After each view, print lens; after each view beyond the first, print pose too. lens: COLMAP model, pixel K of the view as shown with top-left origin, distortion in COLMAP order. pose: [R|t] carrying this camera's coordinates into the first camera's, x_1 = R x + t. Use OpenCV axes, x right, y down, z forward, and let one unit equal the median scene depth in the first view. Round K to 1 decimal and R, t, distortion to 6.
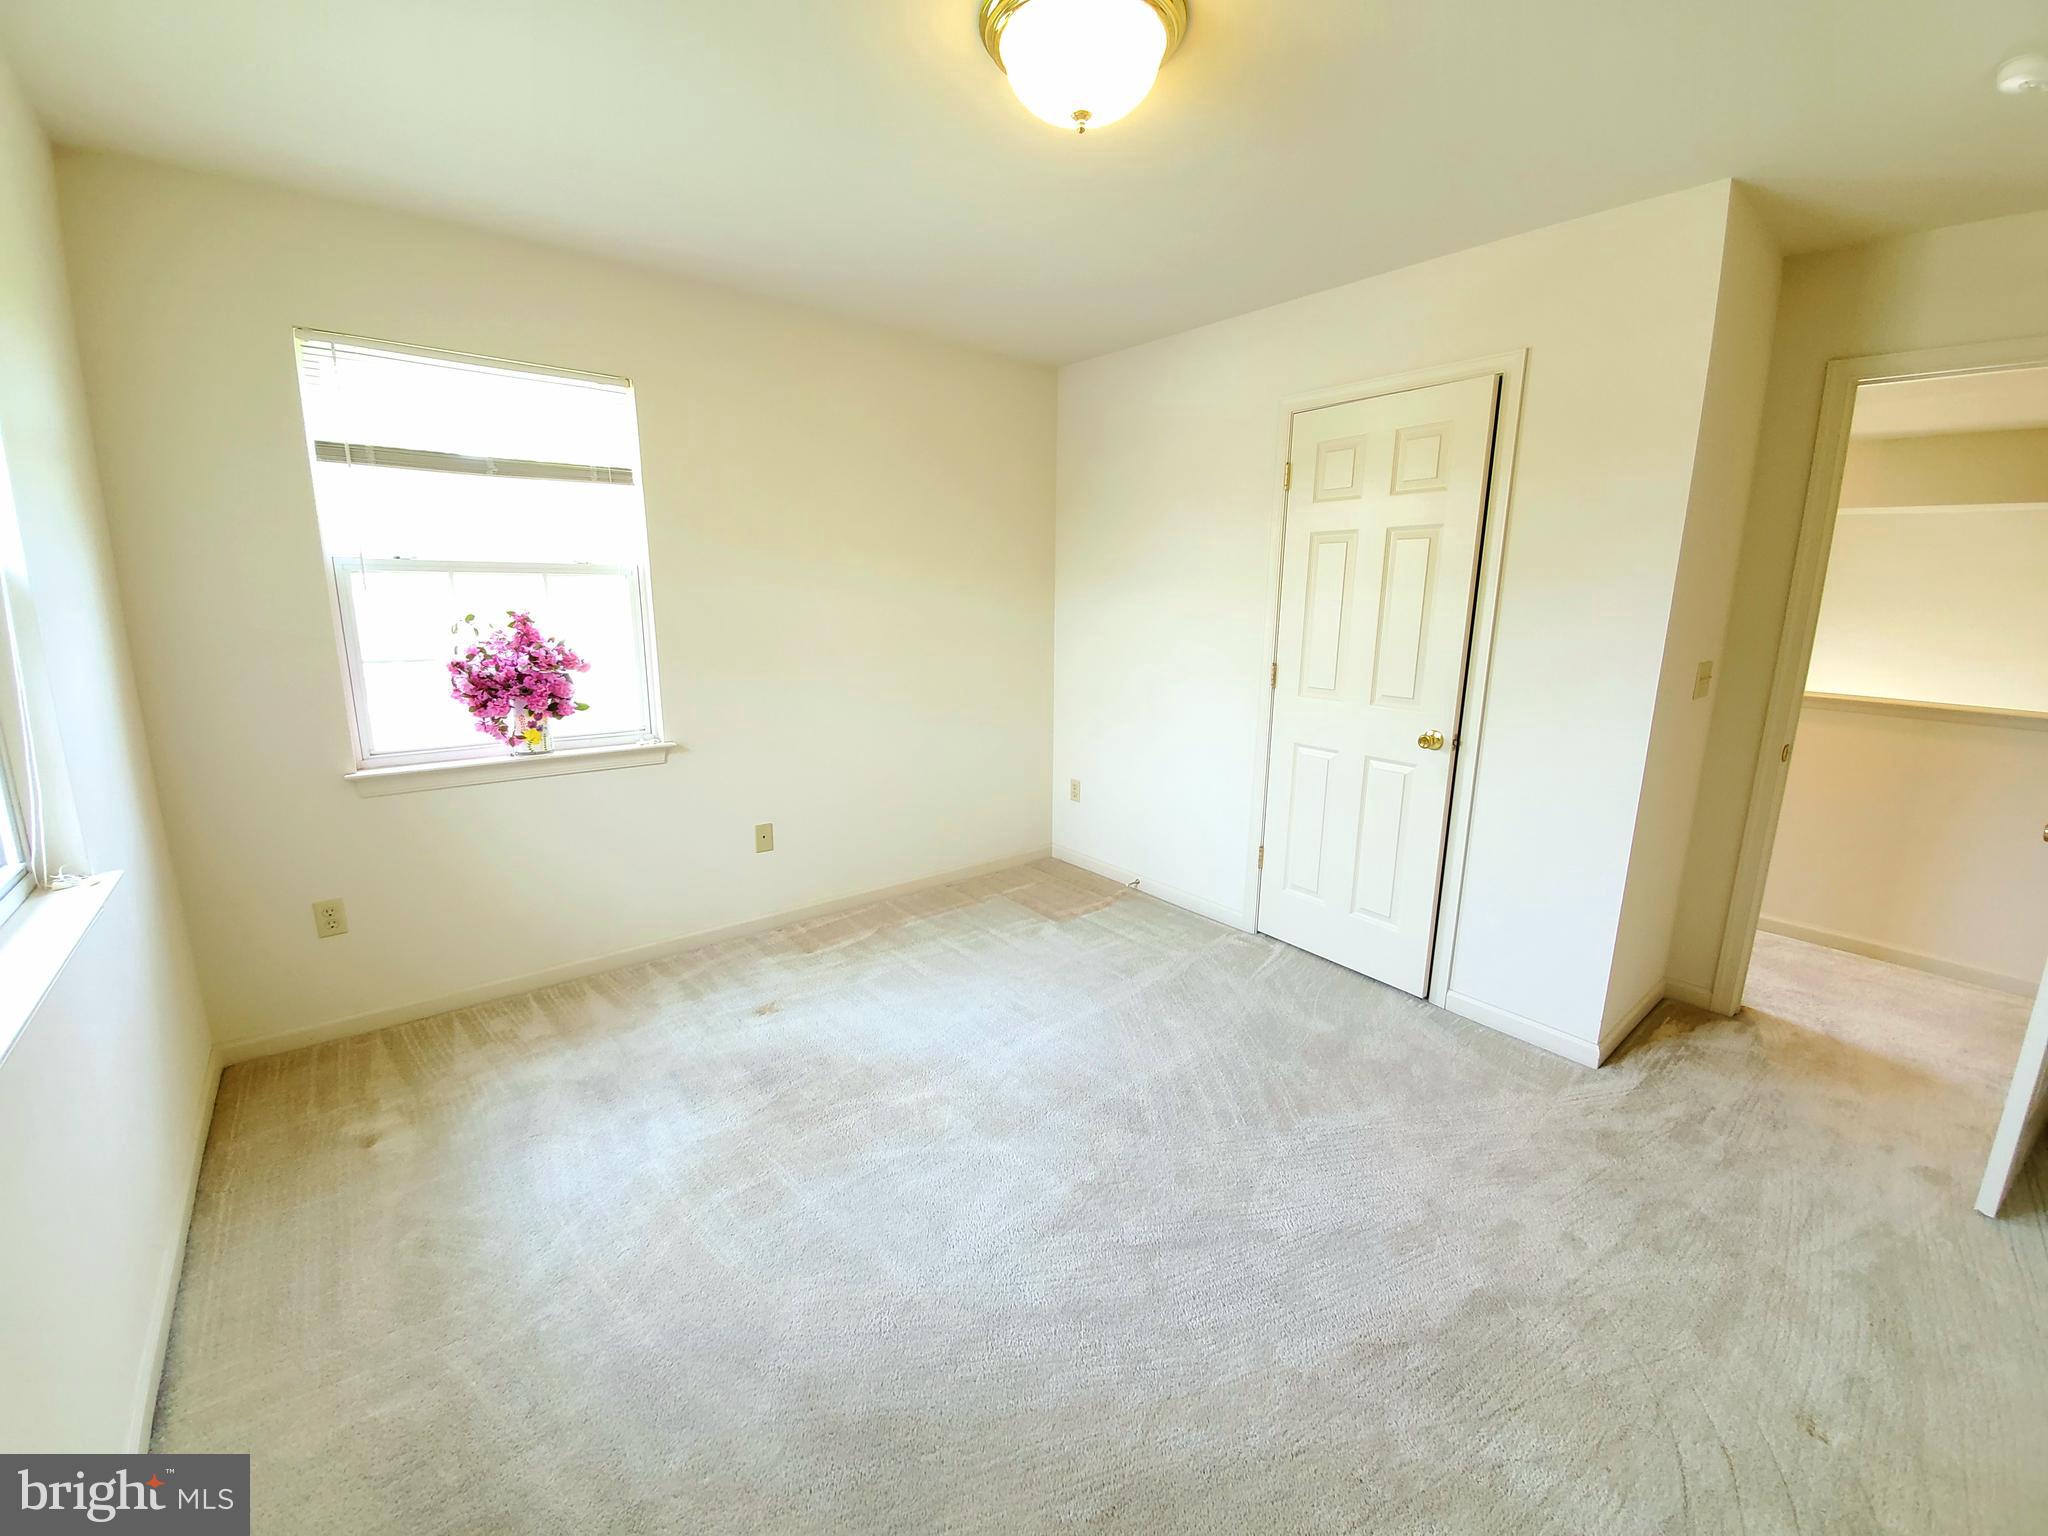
lens RADIAL K [[823.8, 0, 1021.8], [0, 823.8, 753.0], [0, 0, 1]] dist [0.016104, -0.018410]
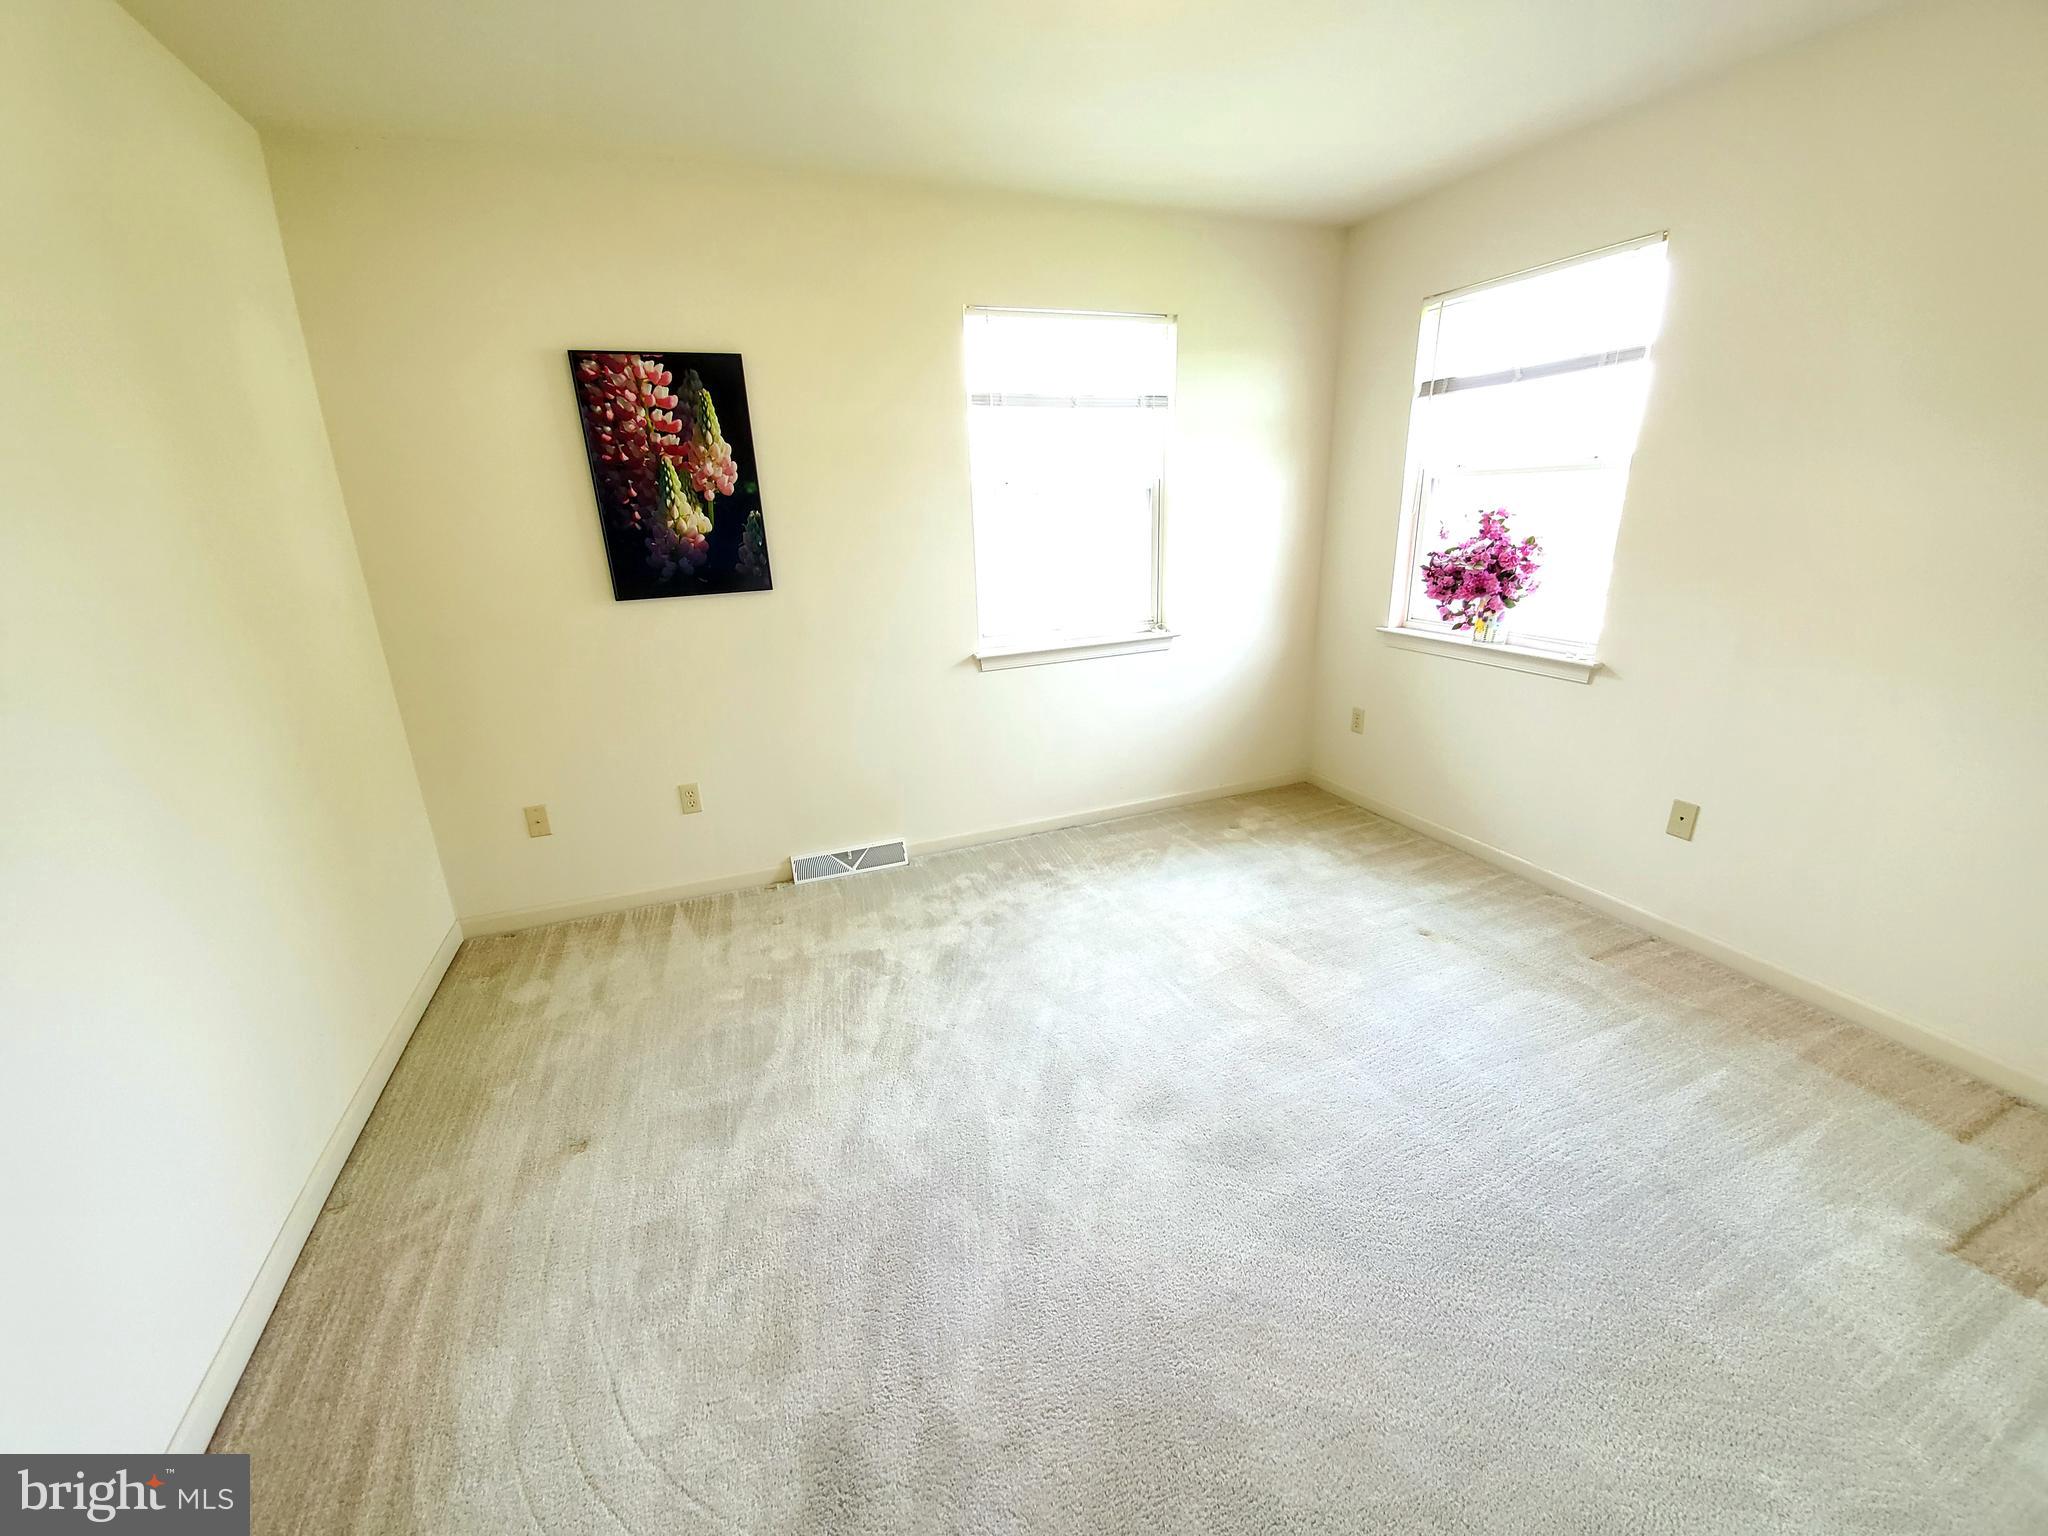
lens RADIAL K [[823.8, 0, 1021.8], [0, 823.8, 753.0], [0, 0, 1]] dist [0.016104, -0.018410]
pose [[-0.304580, 0.273212, -0.912462, 0.661657], [-0.159619, 0.929790, 0.331681, -0.131152], [0.939017, 0.246670, -0.239585, 0.729021]]
